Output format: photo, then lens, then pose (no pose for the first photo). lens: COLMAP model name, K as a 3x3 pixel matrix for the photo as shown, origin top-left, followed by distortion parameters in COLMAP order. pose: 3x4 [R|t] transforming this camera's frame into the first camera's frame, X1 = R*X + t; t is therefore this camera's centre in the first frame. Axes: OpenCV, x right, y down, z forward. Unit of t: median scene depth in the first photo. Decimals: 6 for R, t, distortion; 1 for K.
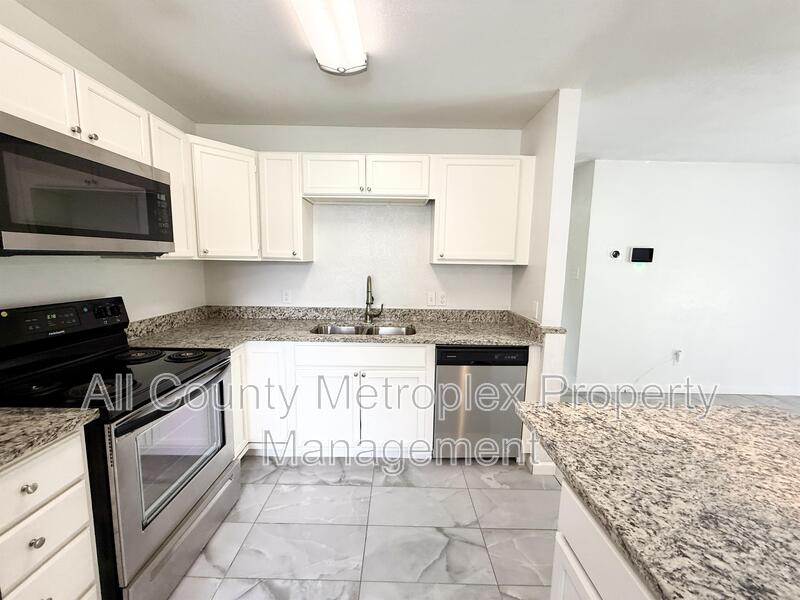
lens RADIAL K [[320.8, 0, 398.5], [0, 320.8, 299.9], [0, 0, 1]] dist [0.001673, 0.000246]
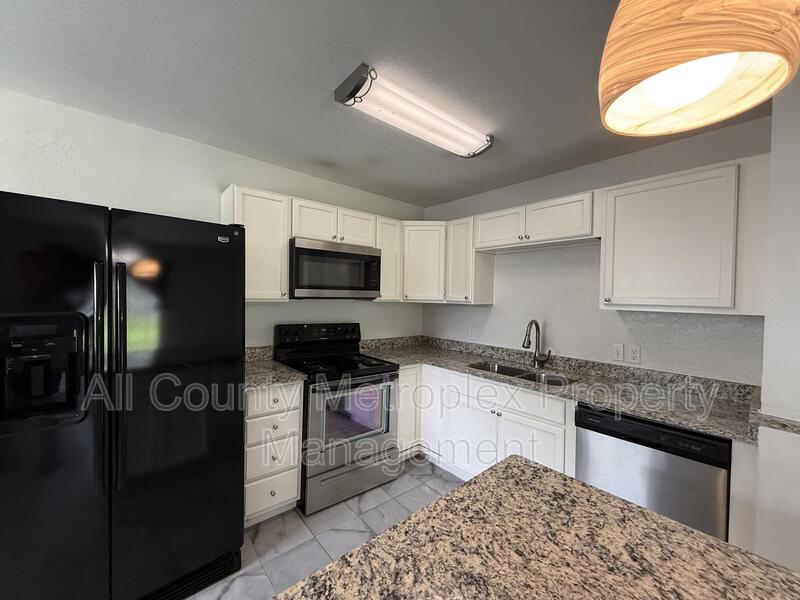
lens RADIAL K [[320.8, 0, 394.4], [0, 320.8, 300.7], [0, 0, 1]] dist [0.001673, 0.000246]
pose [[0.644775, 0.007235, -0.764338, 0.494570], [-0.105757, 0.991182, -0.079831, -0.010753], [0.757021, 0.132308, 0.639855, 0.035813]]
